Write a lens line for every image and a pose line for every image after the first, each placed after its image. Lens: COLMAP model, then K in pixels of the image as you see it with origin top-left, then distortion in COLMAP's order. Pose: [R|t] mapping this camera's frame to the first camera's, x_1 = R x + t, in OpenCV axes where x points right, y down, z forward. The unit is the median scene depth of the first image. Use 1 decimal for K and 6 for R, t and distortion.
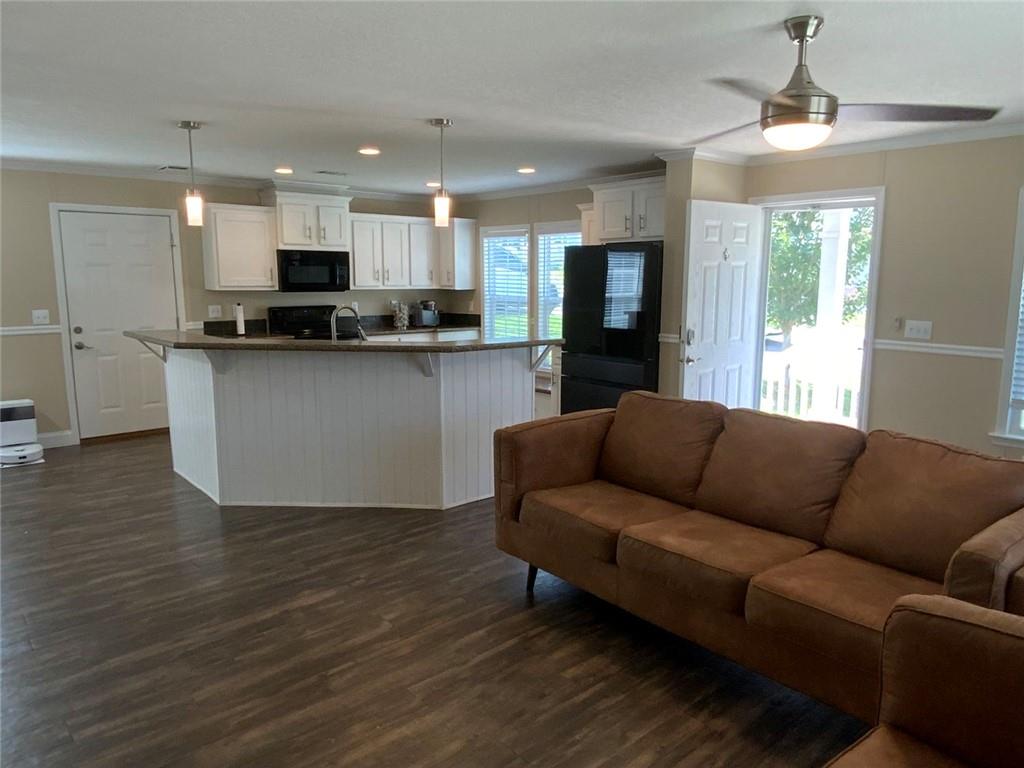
lens RADIAL K [[722.3, 0, 507.4], [0, 722.3, 388.0], [0, 0, 1]] dist [0.088922, -0.129180]
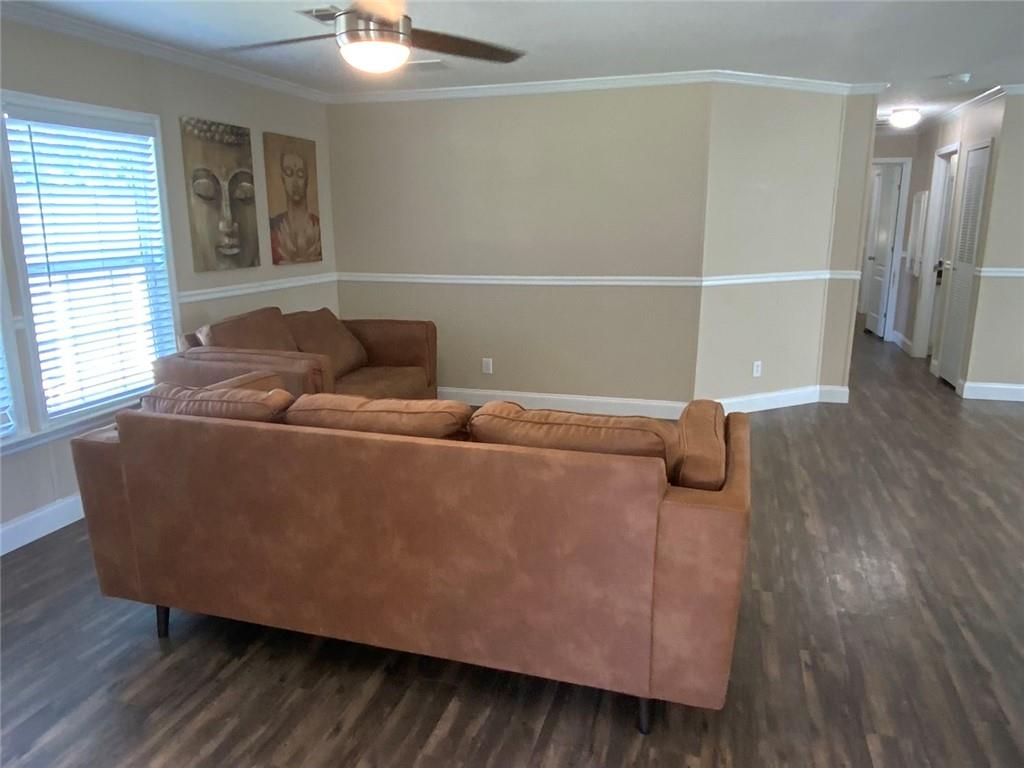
lens RADIAL K [[727.0, 0, 508.9], [0, 727.0, 385.7], [0, 0, 1]] dist [0.042942, -0.050497]
pose [[-0.844799, 0.123900, -0.520542, 0.342739], [-0.077369, 0.934315, 0.347950, -0.125648], [0.529461, 0.334222, -0.779722, 0.848469]]
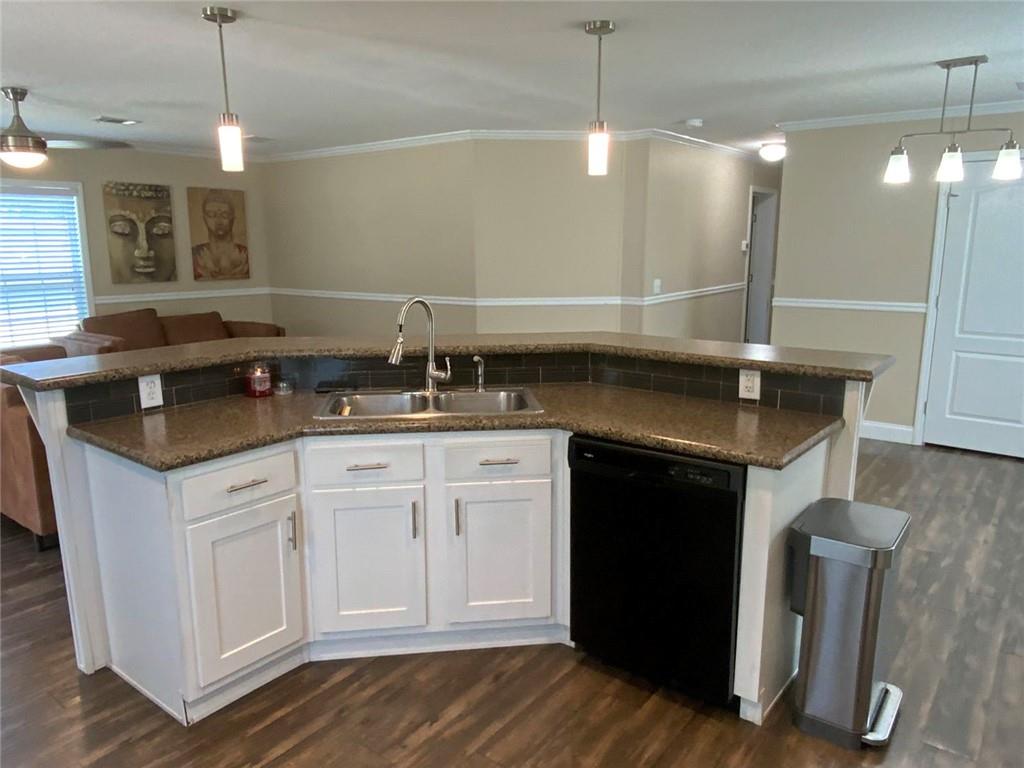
lens RADIAL K [[722.3, 0, 507.4], [0, 722.3, 388.0], [0, 0, 1]] dist [0.088922, -0.129180]
pose [[-0.979049, 0.044177, -0.198776, -0.143117], [-0.027063, 0.939293, 0.342047, -0.197378], [0.201819, 0.340260, -0.918418, 1.254090]]
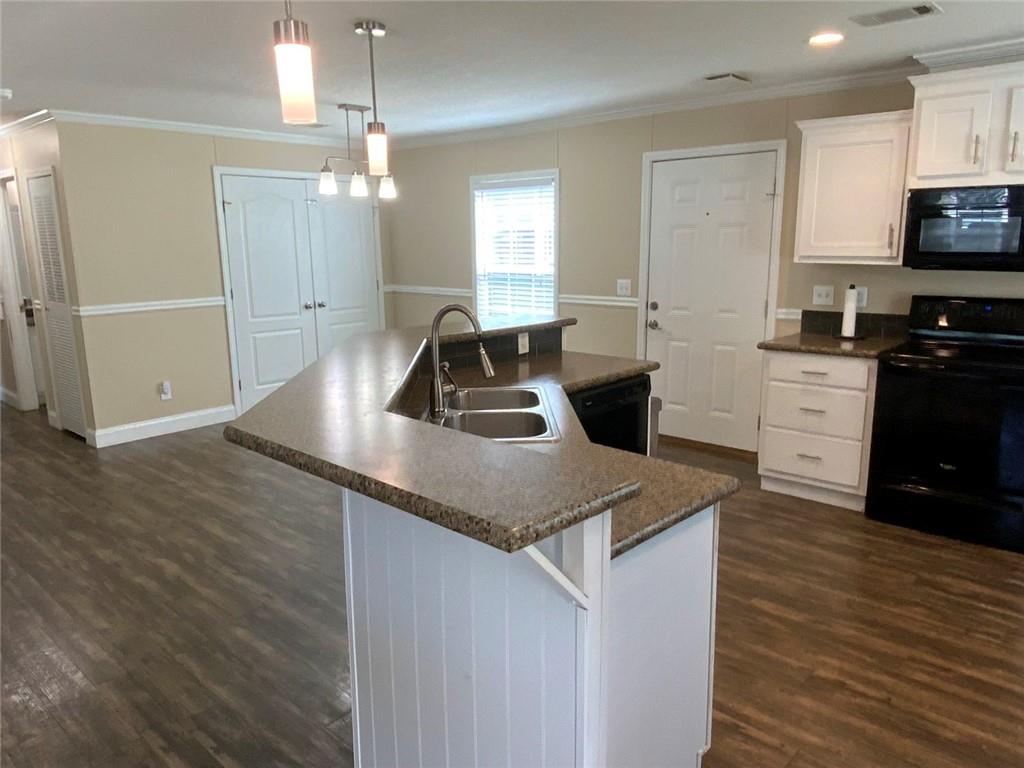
lens RADIAL K [[727.0, 0, 508.9], [0, 727.0, 385.7], [0, 0, 1]] dist [0.042942, -0.050497]
pose [[0.119566, 0.197901, -0.972902, 0.238302], [-0.141844, 0.973285, 0.180547, -0.123652], [0.982641, 0.116413, 0.144443, 0.766755]]
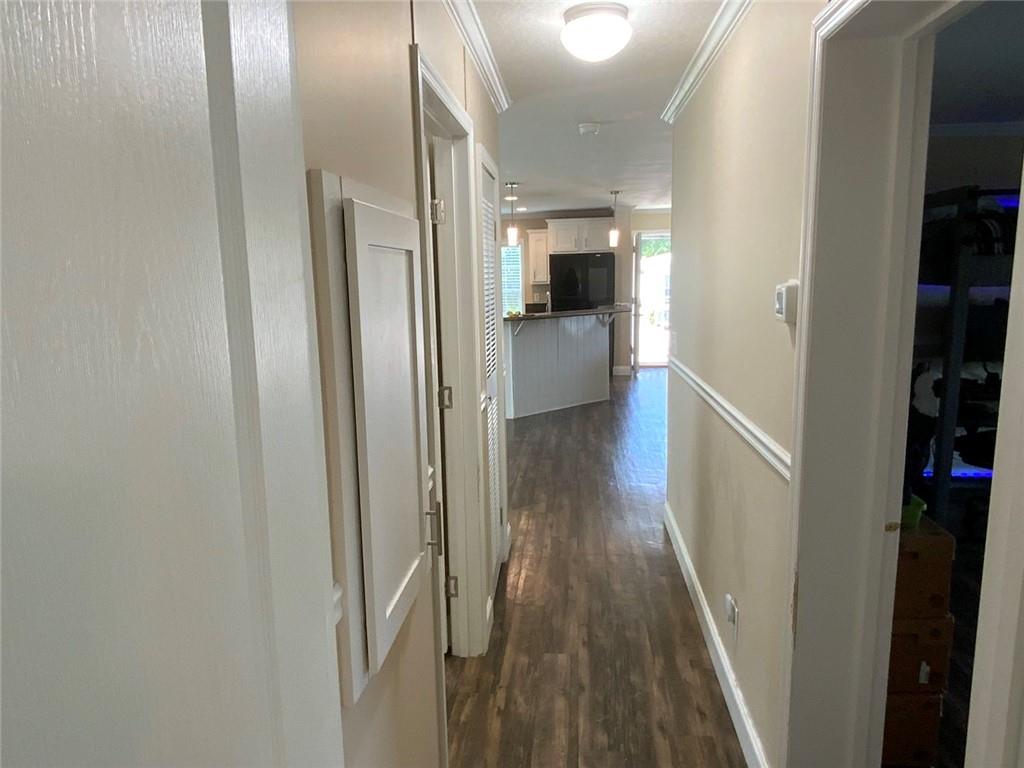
lens RADIAL K [[680.7, 0, 512.0], [0, 680.7, 384.0], [0, 0, 1]] dist [0.080288, -0.105063]
pose [[0.717802, -0.127926, 0.684394, -1.110492], [0.124845, 0.990693, 0.054240, 0.001467], [-0.684963, 0.046510, 0.727092, -0.069963]]
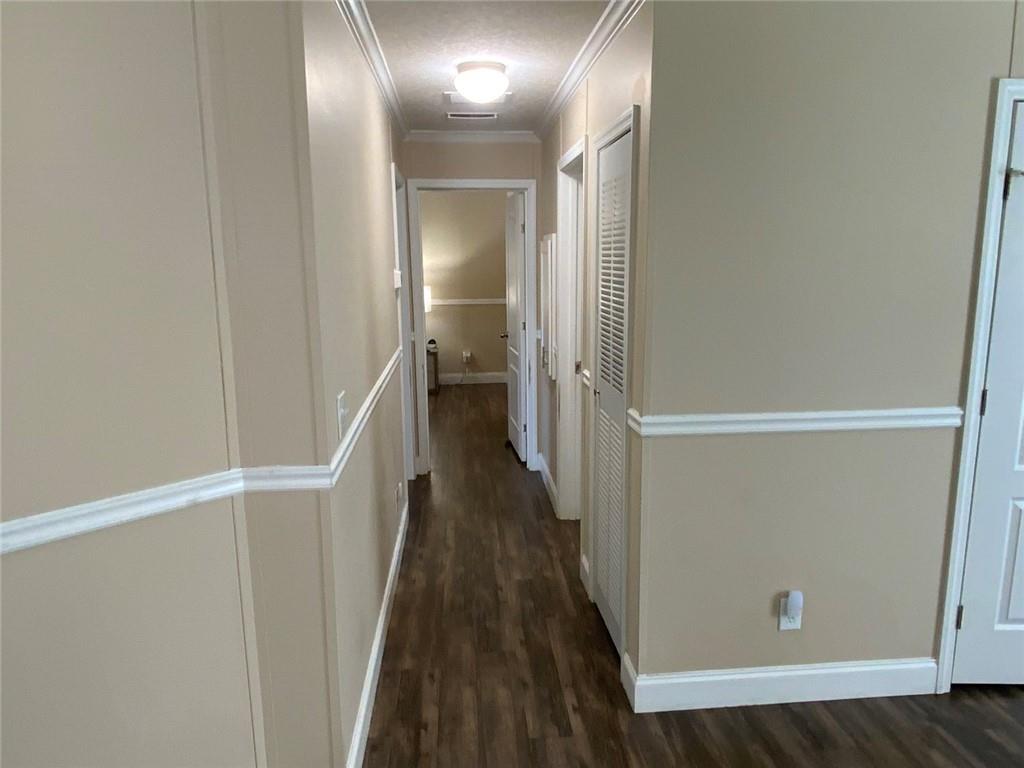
lens RADIAL K [[722.3, 0, 507.4], [0, 722.3, 388.0], [0, 0, 1]] dist [0.088922, -0.129180]
pose [[-0.596378, 0.150400, -0.788488, -0.344498], [-0.112723, 0.956864, 0.267776, -0.096108], [0.794749, 0.248577, -0.553700, 0.533668]]
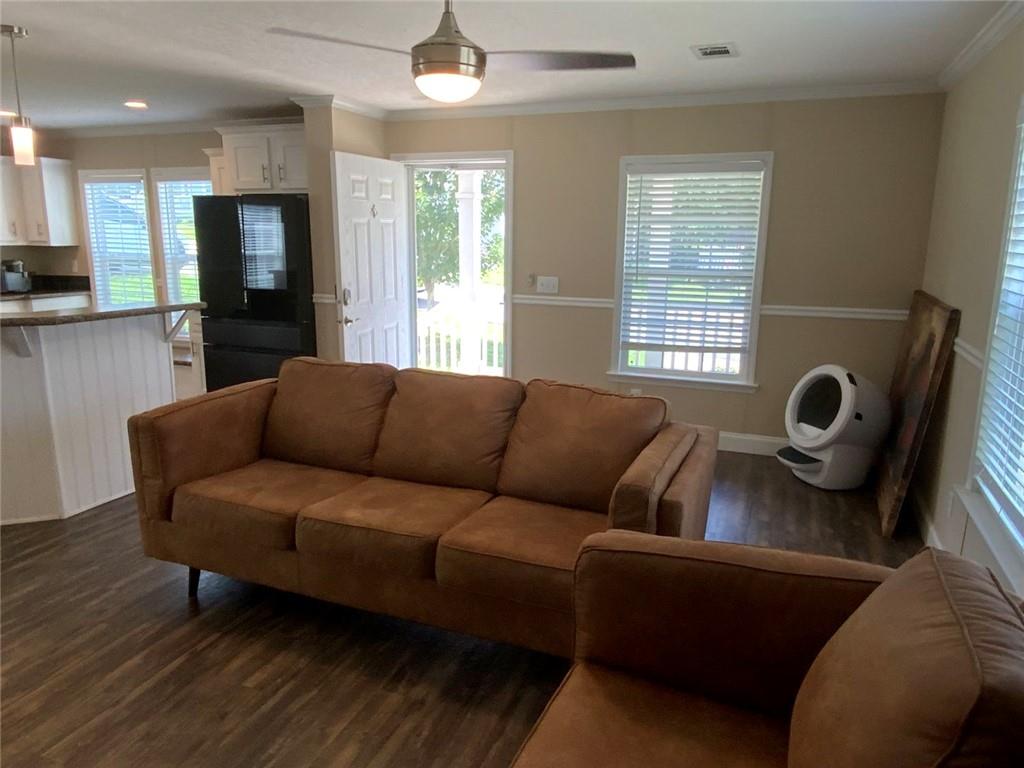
lens RADIAL K [[722.3, 0, 507.4], [0, 722.3, 388.0], [0, 0, 1]] dist [0.088922, -0.129180]
pose [[0.886677, -0.088835, 0.453775, -0.006032], [0.063405, 0.995460, 0.070987, -0.003783], [-0.458021, -0.034171, 0.888284, 0.035526]]
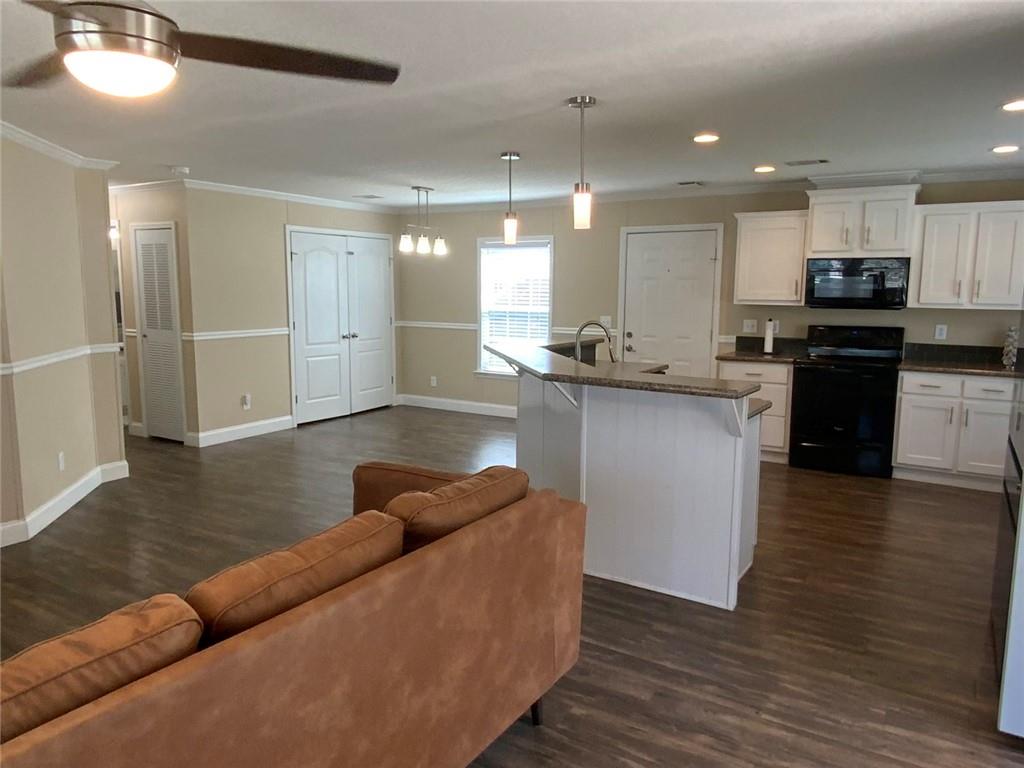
lens RADIAL K [[722.3, 0, 507.4], [0, 722.3, 388.0], [0, 0, 1]] dist [0.088922, -0.129180]
pose [[0.292396, 0.137610, -0.946344, 0.493234], [-0.152874, 0.983592, 0.095793, -0.080530], [0.943999, 0.116662, 0.308636, 0.493389]]
